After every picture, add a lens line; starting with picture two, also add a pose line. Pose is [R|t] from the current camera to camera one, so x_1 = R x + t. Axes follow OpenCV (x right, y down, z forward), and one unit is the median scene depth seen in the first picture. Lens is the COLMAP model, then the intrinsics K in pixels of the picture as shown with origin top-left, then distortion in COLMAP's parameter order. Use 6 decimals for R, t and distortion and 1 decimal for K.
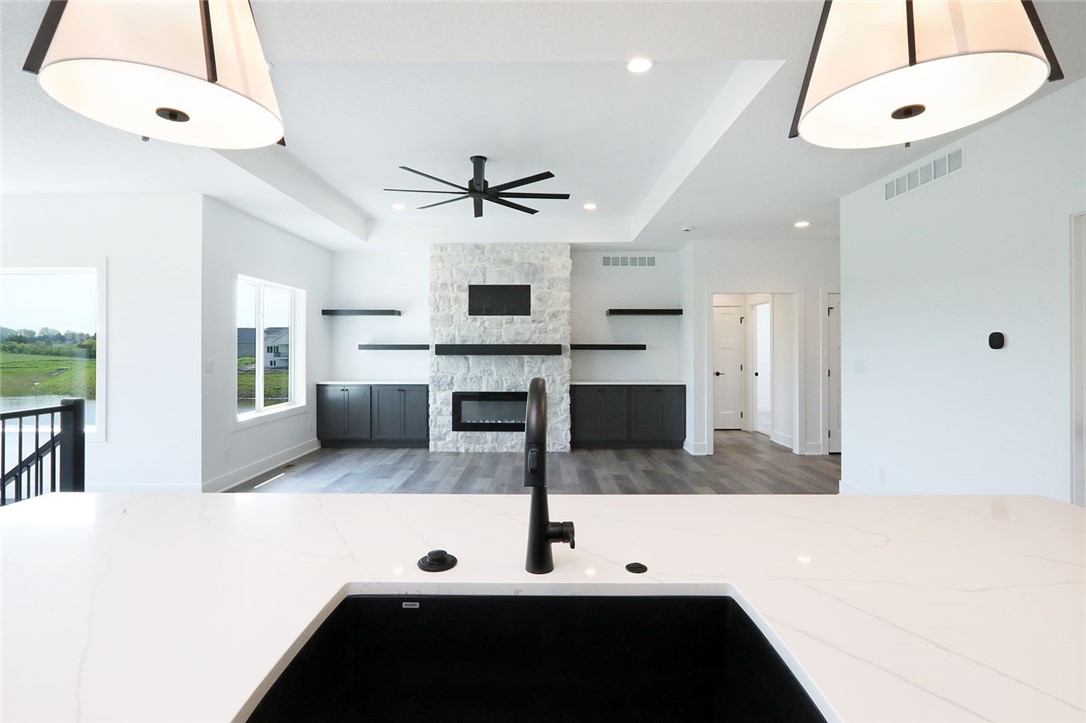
lens RADIAL K [[506.2, 0, 539.8], [0, 506.2, 351.2], [0, 0, 1]] dist [-0.009164, 0.003095]
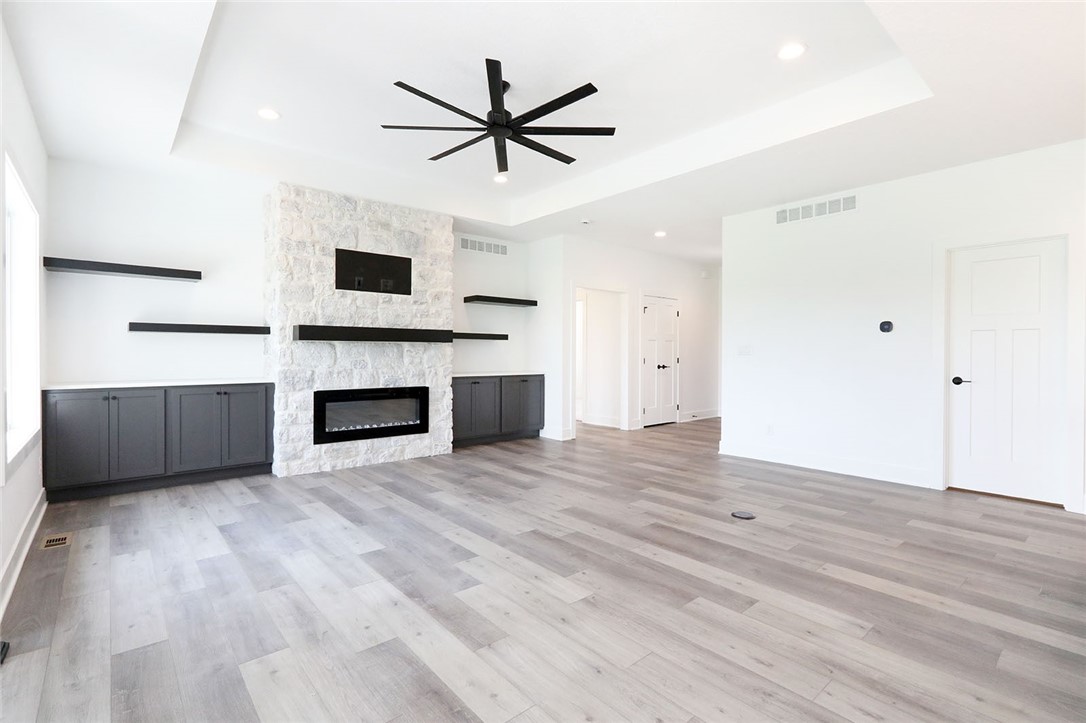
lens RADIAL K [[506.2, 0, 541.6], [0, 506.2, 358.2], [0, 0, 1]] dist [-0.009164, 0.003095]
pose [[0.761453, -0.004883, 0.648201, -0.394568], [0.001431, 0.999982, 0.005852, 0.028786], [-0.648218, -0.003529, 0.761446, 0.227800]]
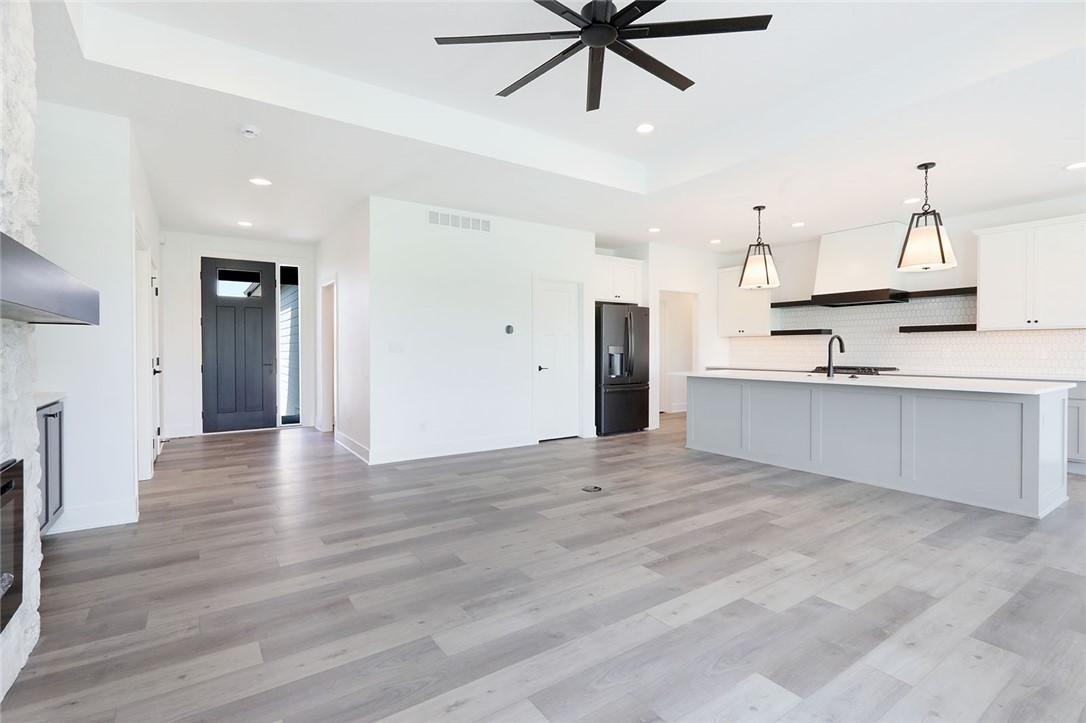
lens RADIAL K [[506.2, 0, 534.8], [0, 506.2, 359.5], [0, 0, 1]] dist [-0.009164, 0.003095]
pose [[-0.558770, -0.016181, 0.829165, -0.365973], [0.005617, 0.999713, 0.023295, 0.022828], [-0.829304, 0.017674, -0.558518, 0.919275]]
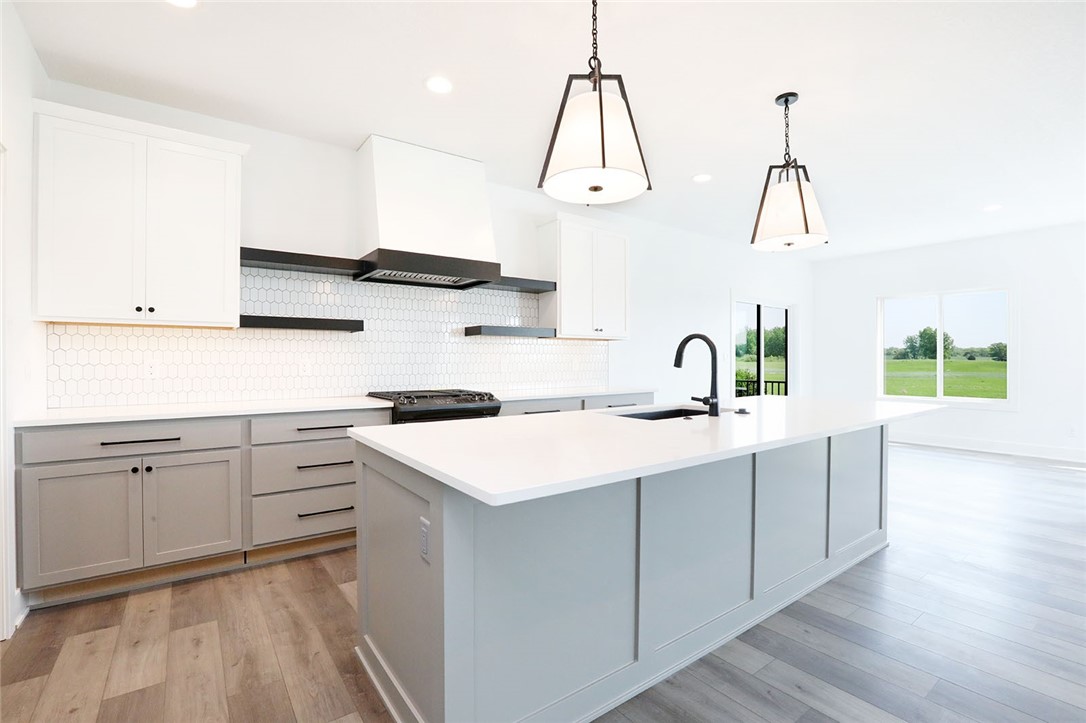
lens RADIAL K [[506.2, 0, 551.2], [0, 506.2, 358.6], [0, 0, 1]] dist [-0.009164, 0.003095]
pose [[-0.811207, -0.000494, -0.584759, 0.319705], [-0.004194, 0.999979, 0.004973, 0.023414], [0.584745, 0.006487, -0.811192, 0.387392]]
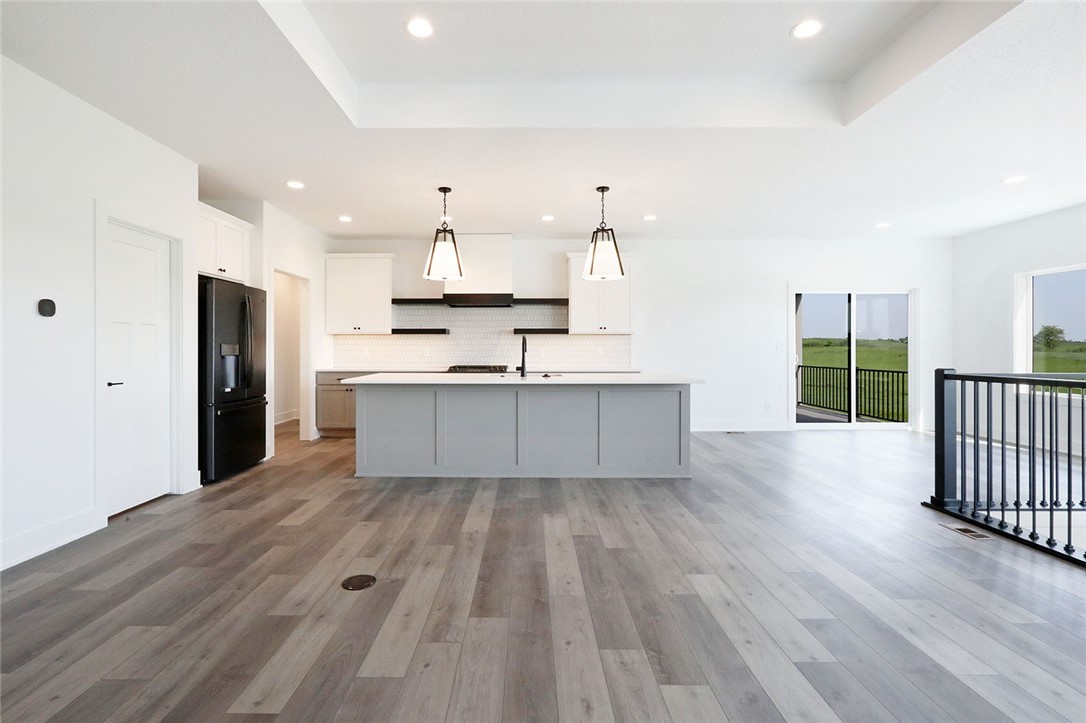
lens RADIAL K [[506.2, 0, 525.6], [0, 506.2, 344.5], [0, 0, 1]] dist [-0.009164, 0.003095]
pose [[-0.999945, 0.000661, 0.010491, -0.004086], [0.000621, 0.999993, -0.003758, 0.024214], [-0.010493, -0.003751, -0.999938, 0.883924]]
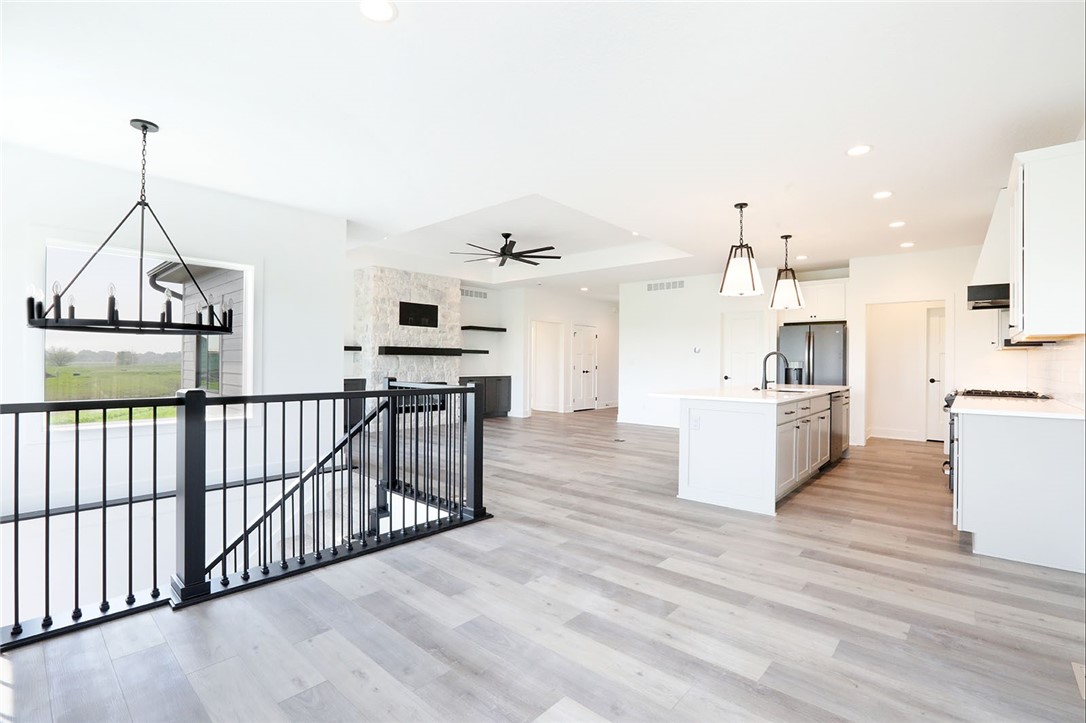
lens RADIAL K [[506.2, 0, 539.4], [0, 506.2, 365.0], [0, 0, 1]] dist [-0.009164, 0.003095]
pose [[0.670380, 0.001123, 0.742017, -0.864967], [-0.004038, 0.999990, 0.002135, 0.028694], [-0.742007, -0.004428, 0.670377, -0.142820]]
